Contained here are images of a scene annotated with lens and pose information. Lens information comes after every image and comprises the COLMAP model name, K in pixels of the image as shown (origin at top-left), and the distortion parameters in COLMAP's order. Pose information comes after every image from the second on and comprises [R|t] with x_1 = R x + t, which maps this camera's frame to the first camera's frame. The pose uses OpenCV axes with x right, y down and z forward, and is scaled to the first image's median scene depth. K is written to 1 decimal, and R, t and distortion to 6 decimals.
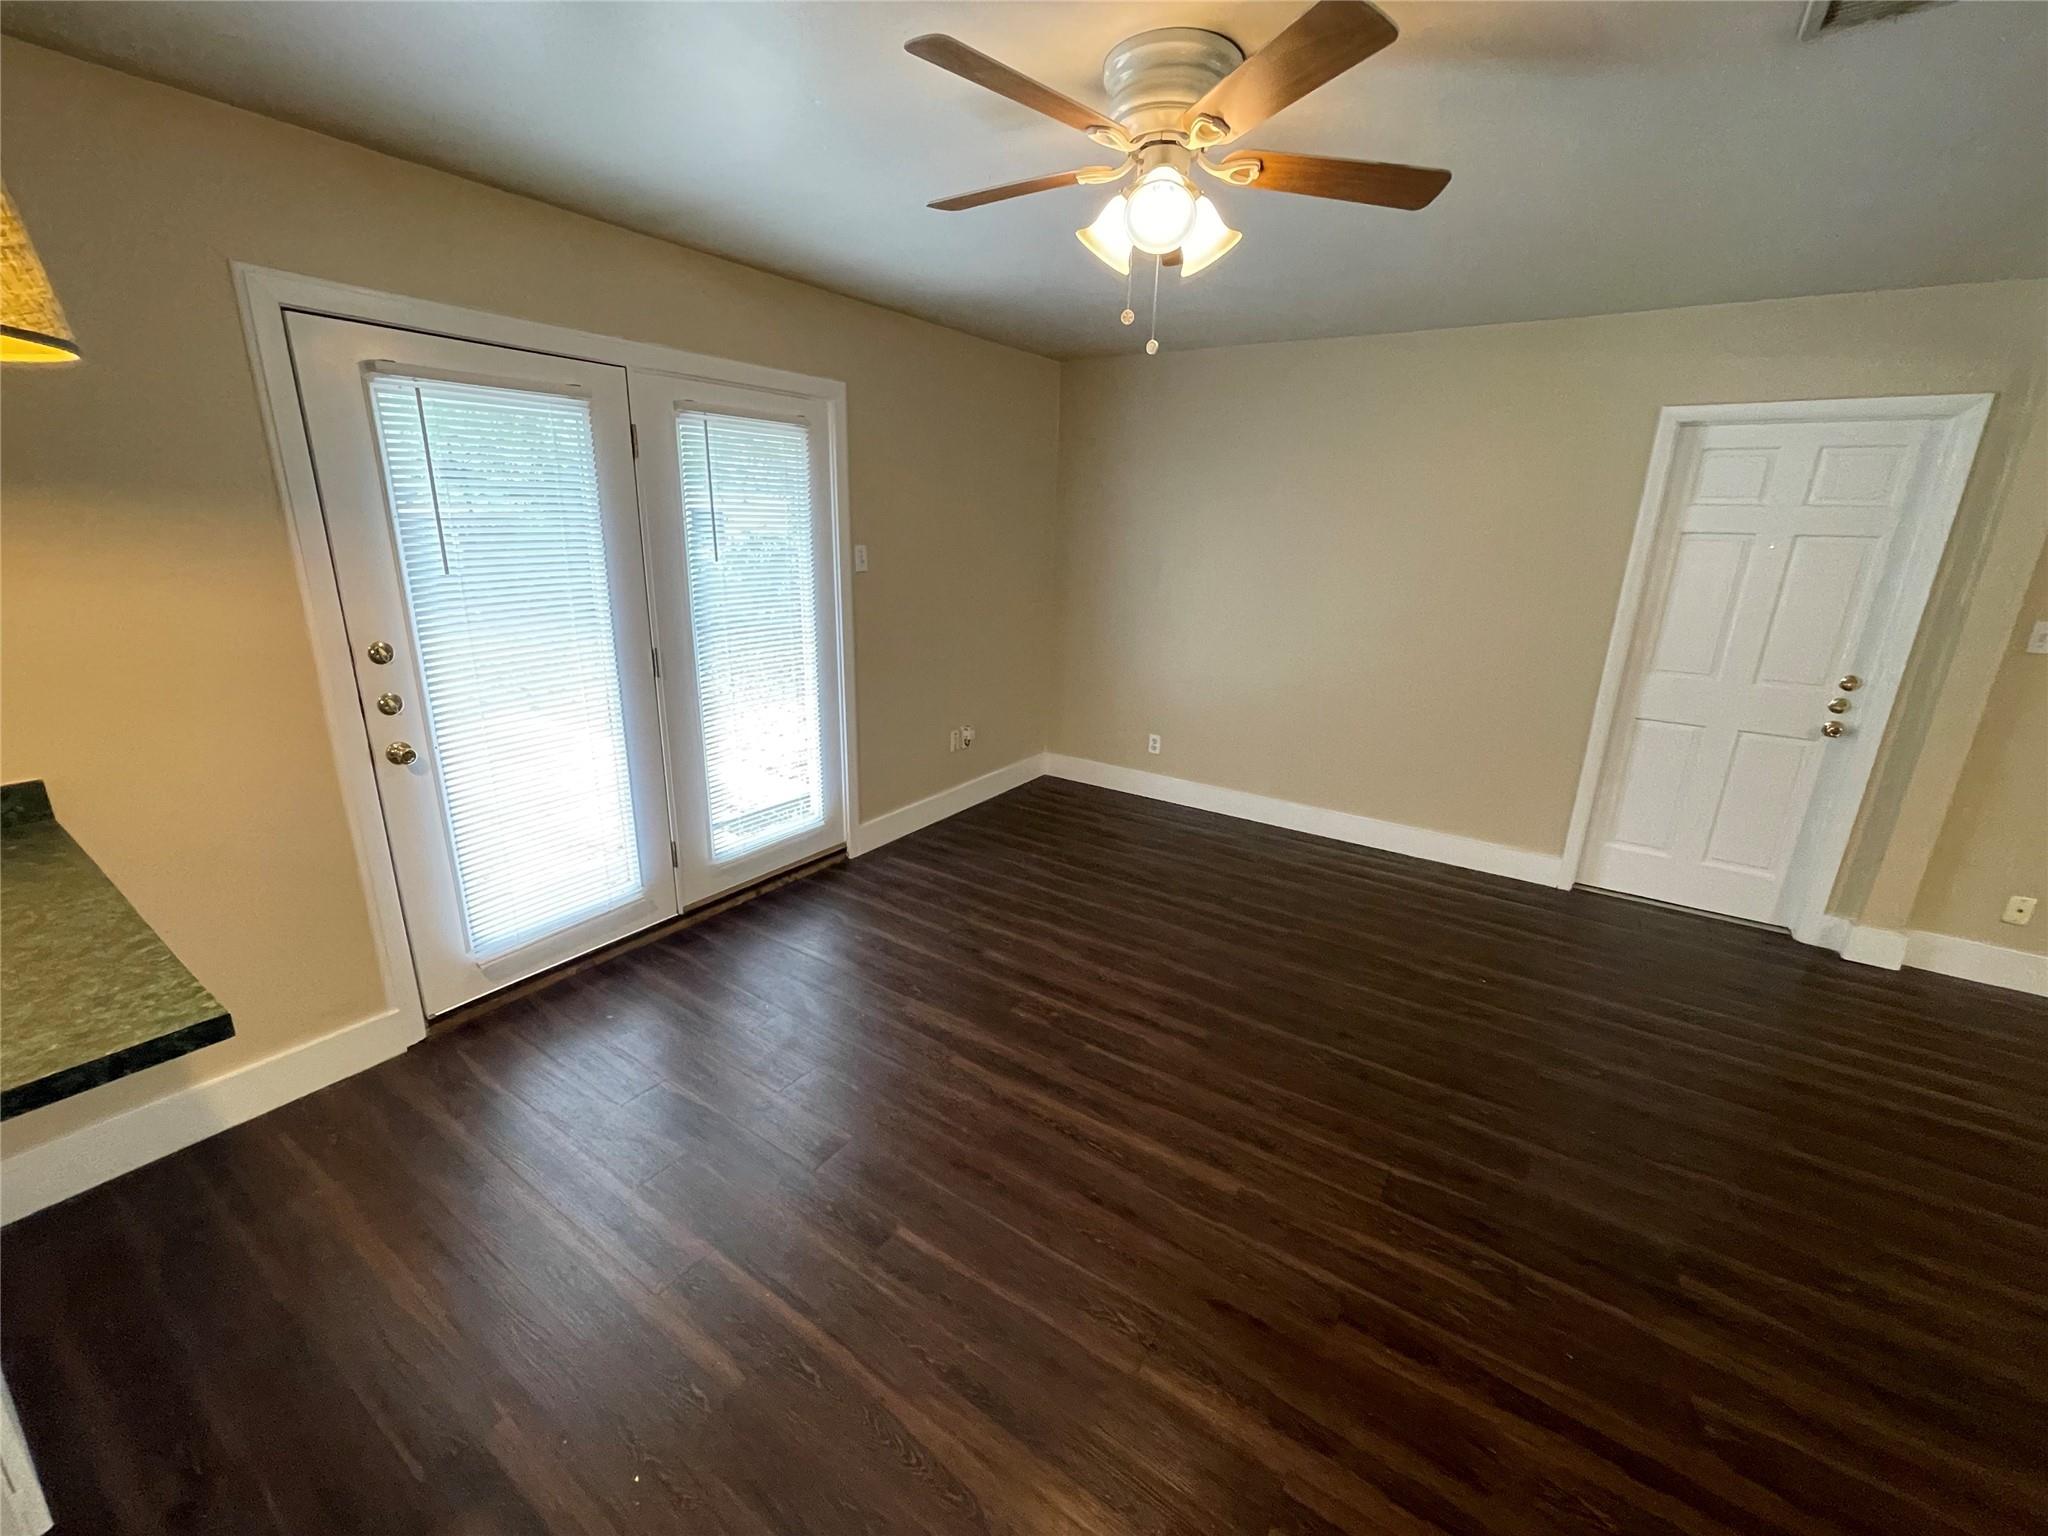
lens RADIAL K [[827.1, 0, 1024.4], [0, 827.1, 763.4], [0, 0, 1]] dist [-0.002640, 0.000798]
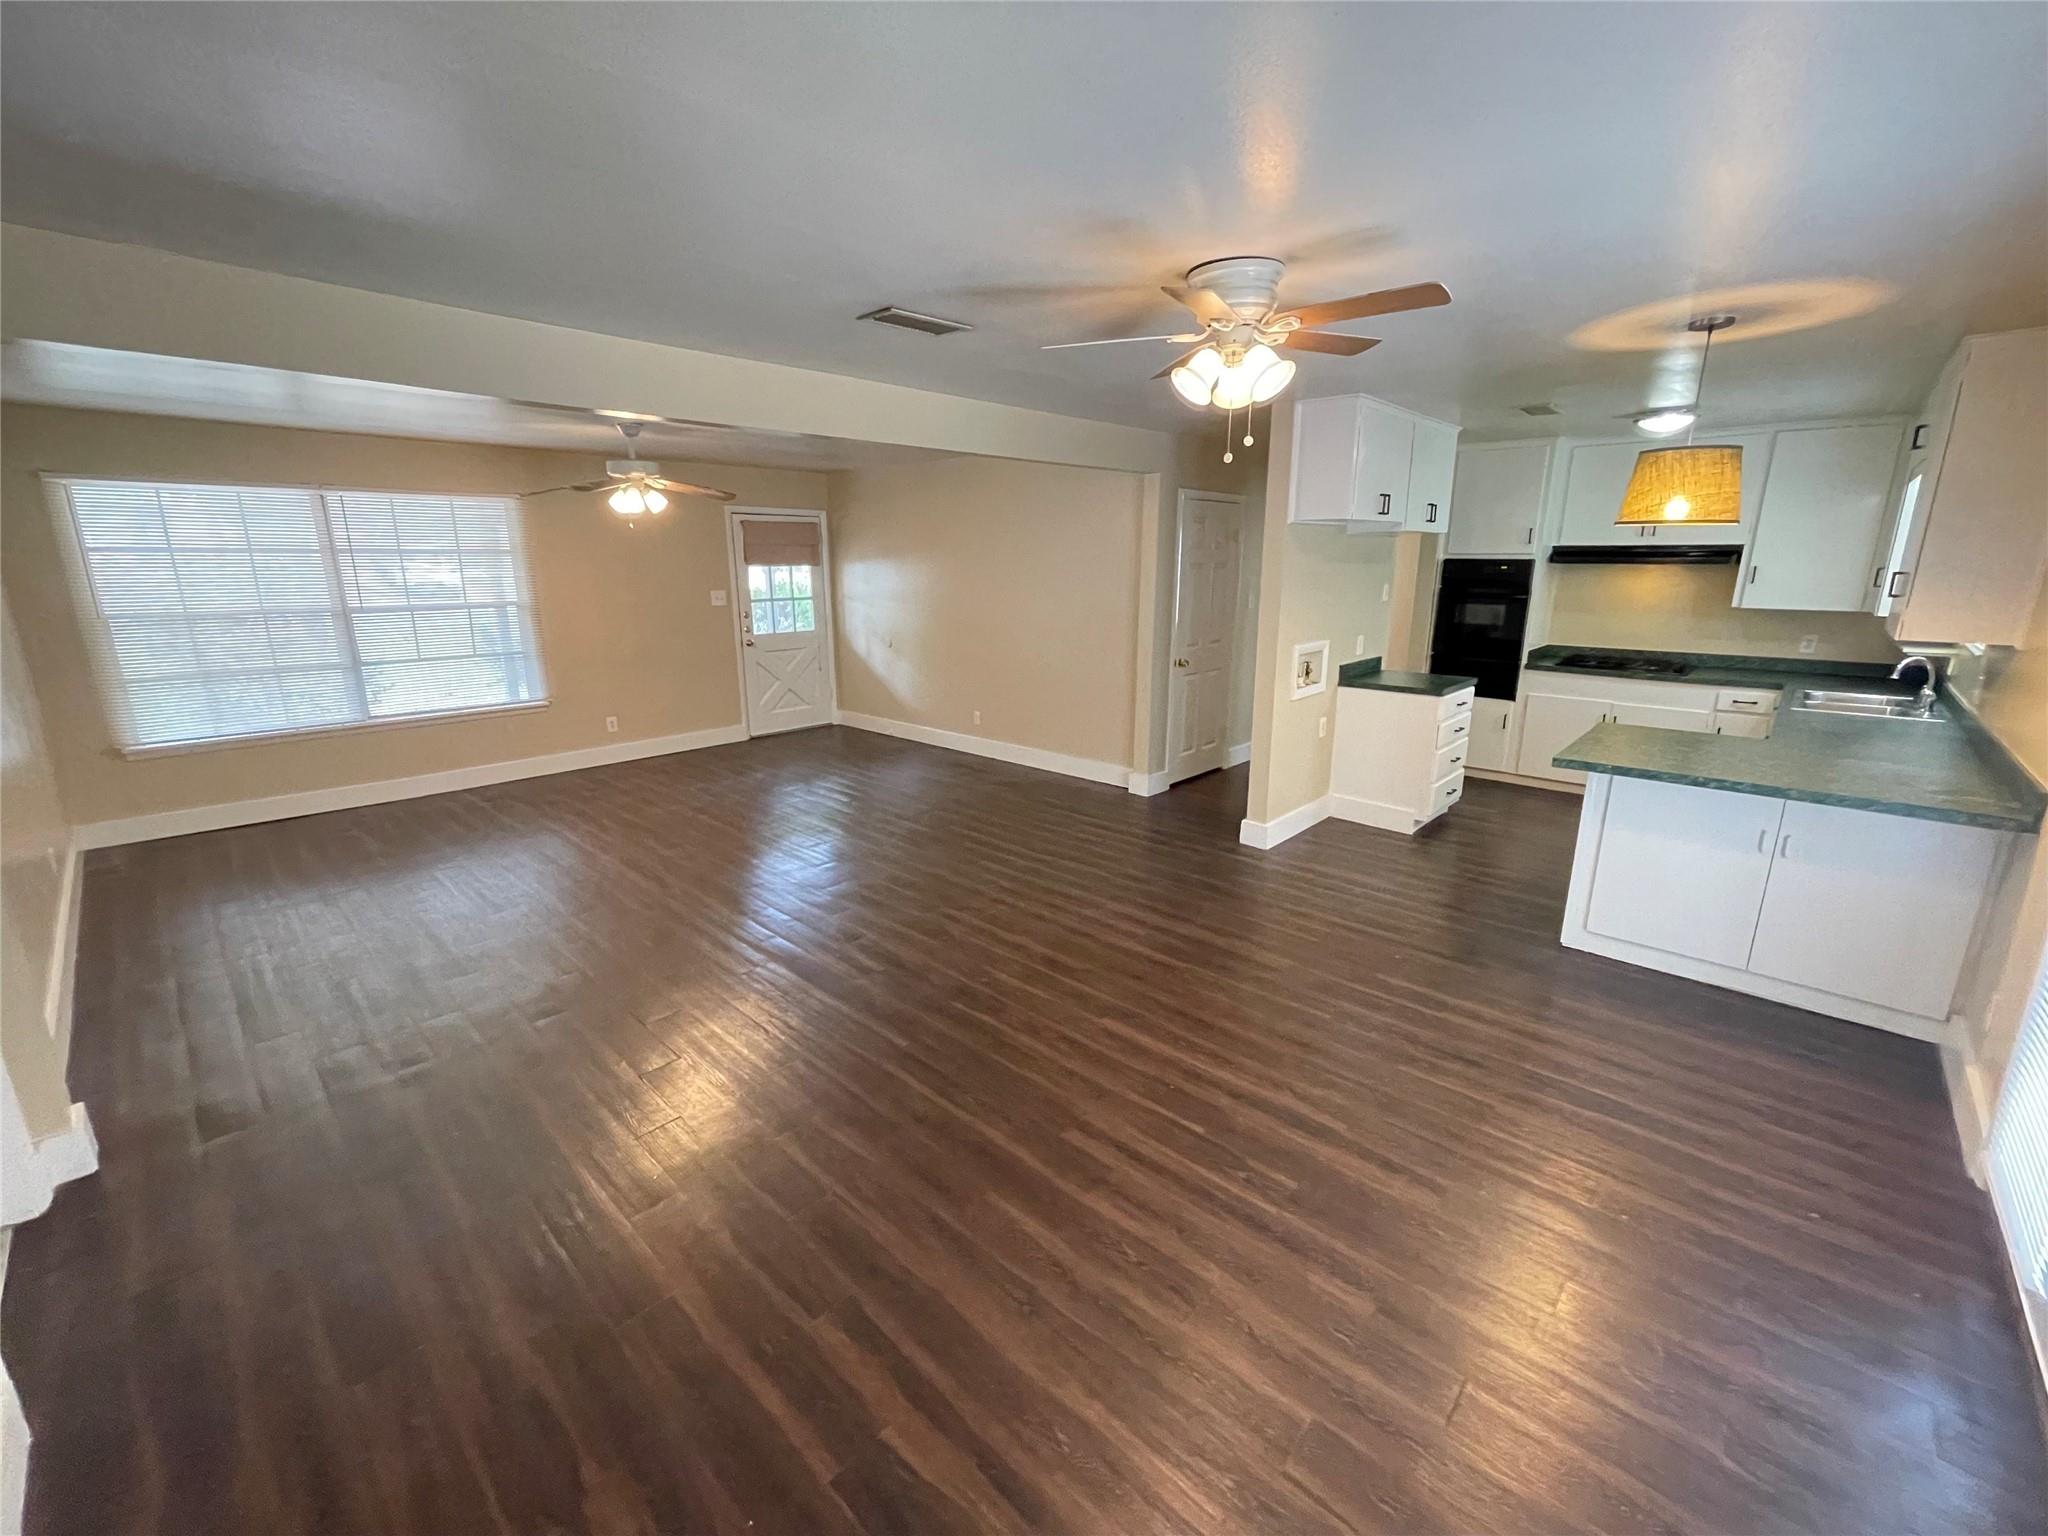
lens RADIAL K [[827.1, 0, 1027.8], [0, 827.1, 761.0], [0, 0, 1]] dist [-0.002640, 0.000798]
pose [[-0.986629, -0.063087, 0.150277, 0.129346], [0.022100, 0.861747, 0.506857, -0.411912], [-0.161476, 0.503401, -0.848831, 1.328728]]
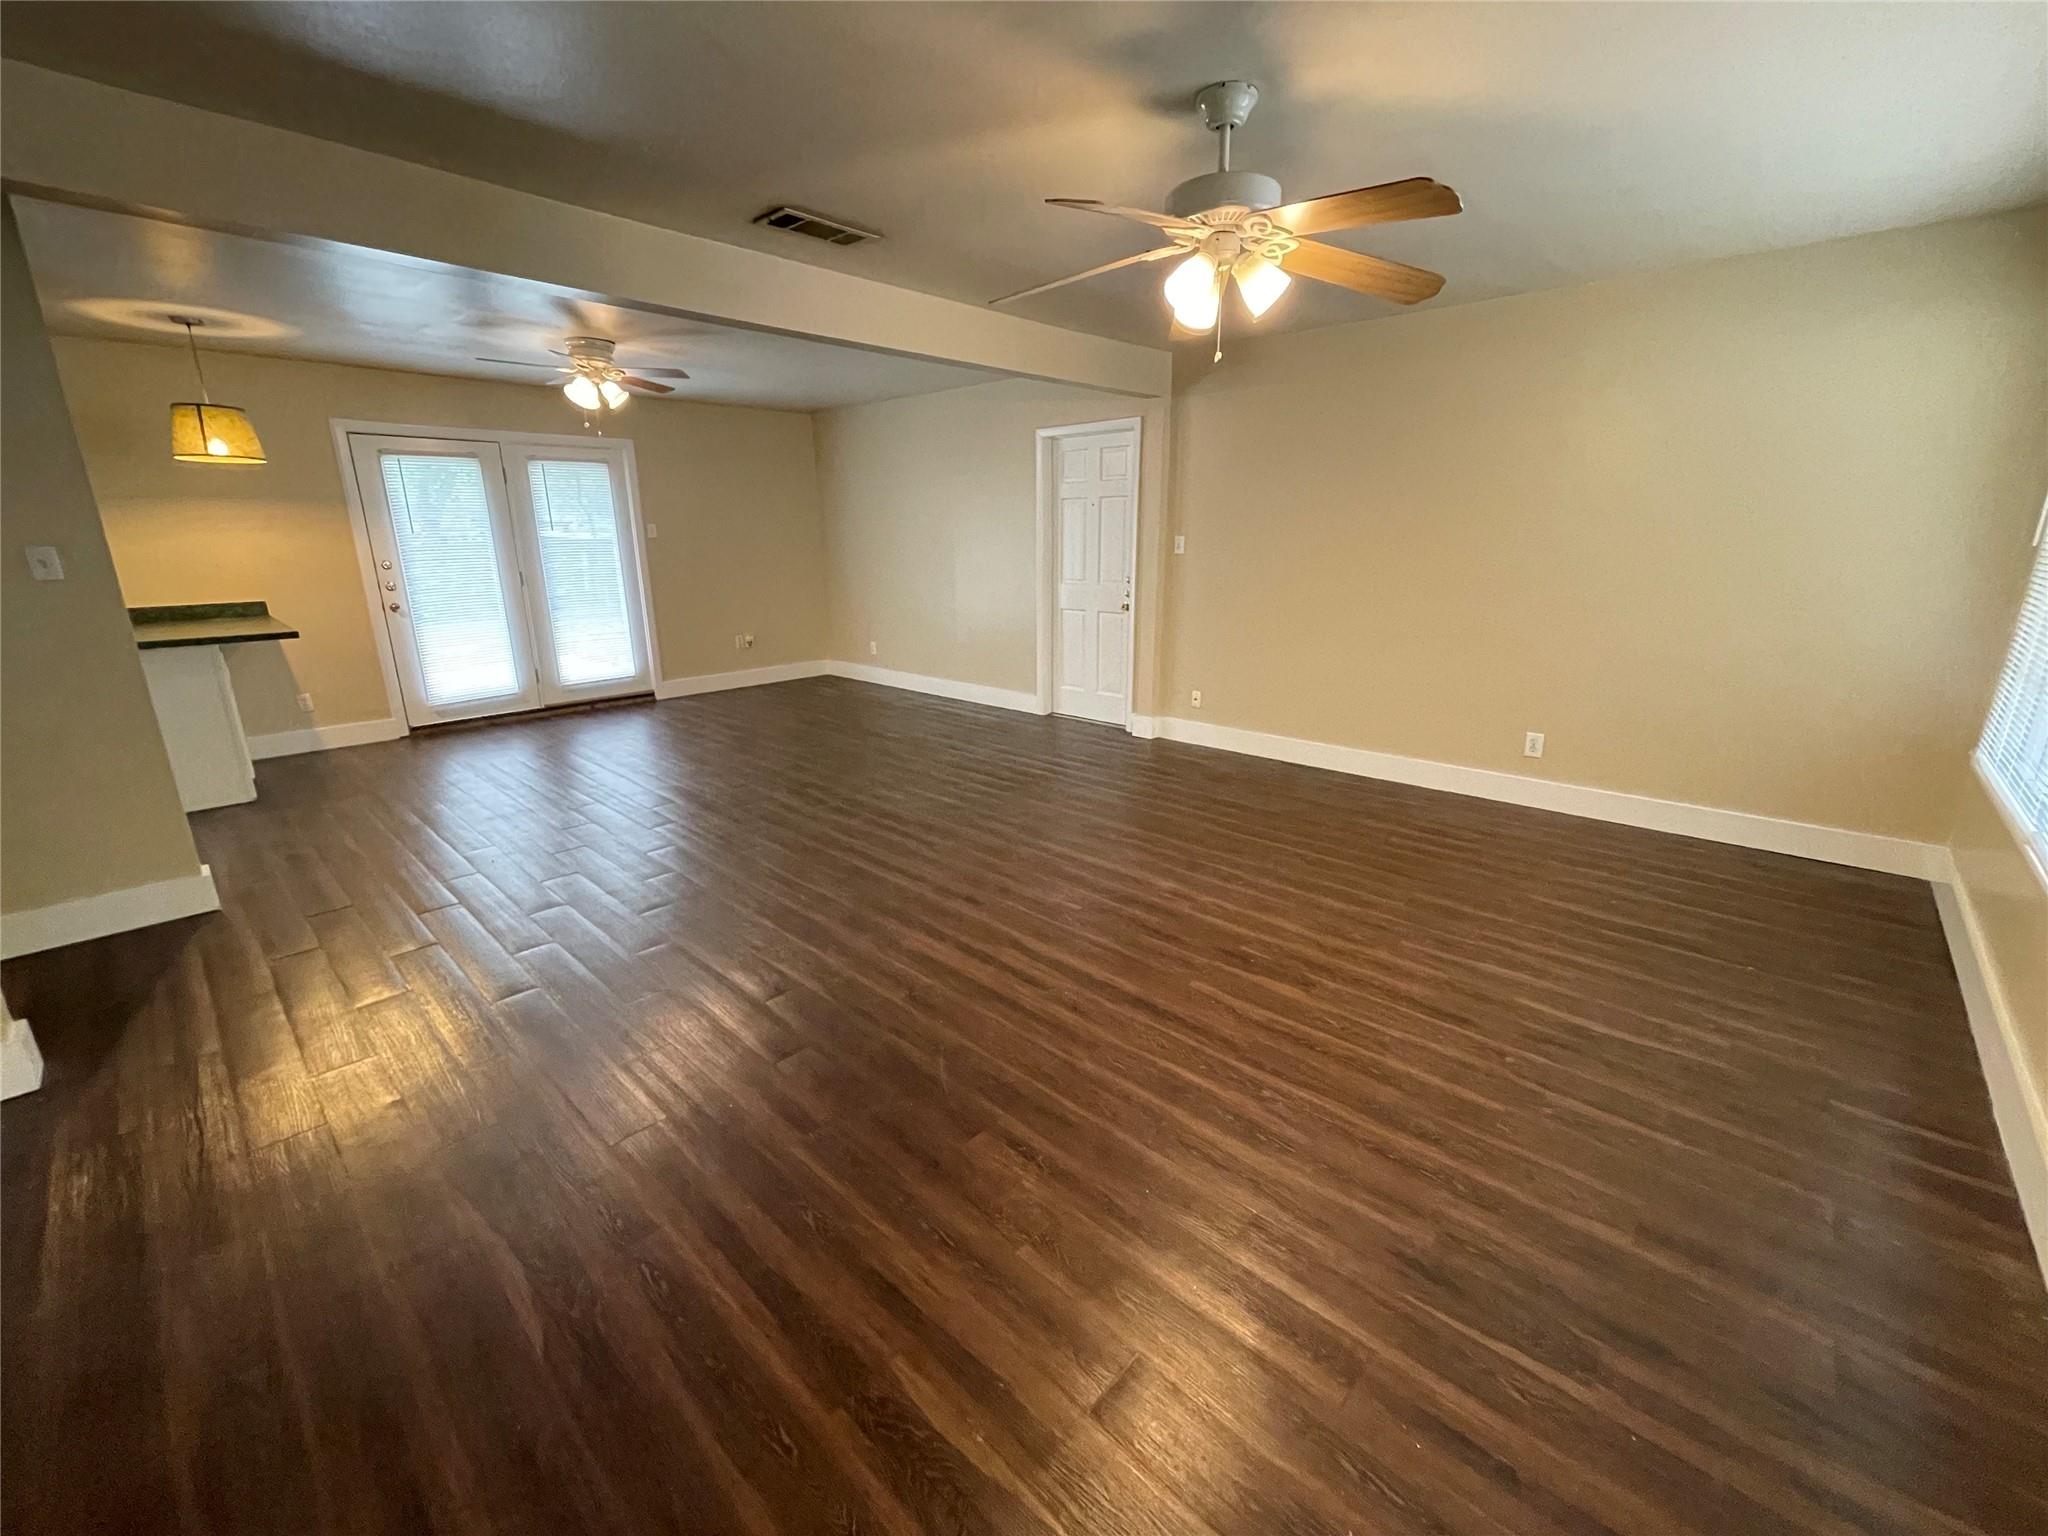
lens RADIAL K [[827.1, 0, 1020.0], [0, 827.1, 760.8], [0, 0, 1]] dist [-0.002640, 0.000798]
pose [[0.986619, 0.011757, -0.162618, 1.072594], [-0.014868, 0.999729, -0.017923, 0.334984], [0.162363, 0.020101, 0.986526, -0.802327]]
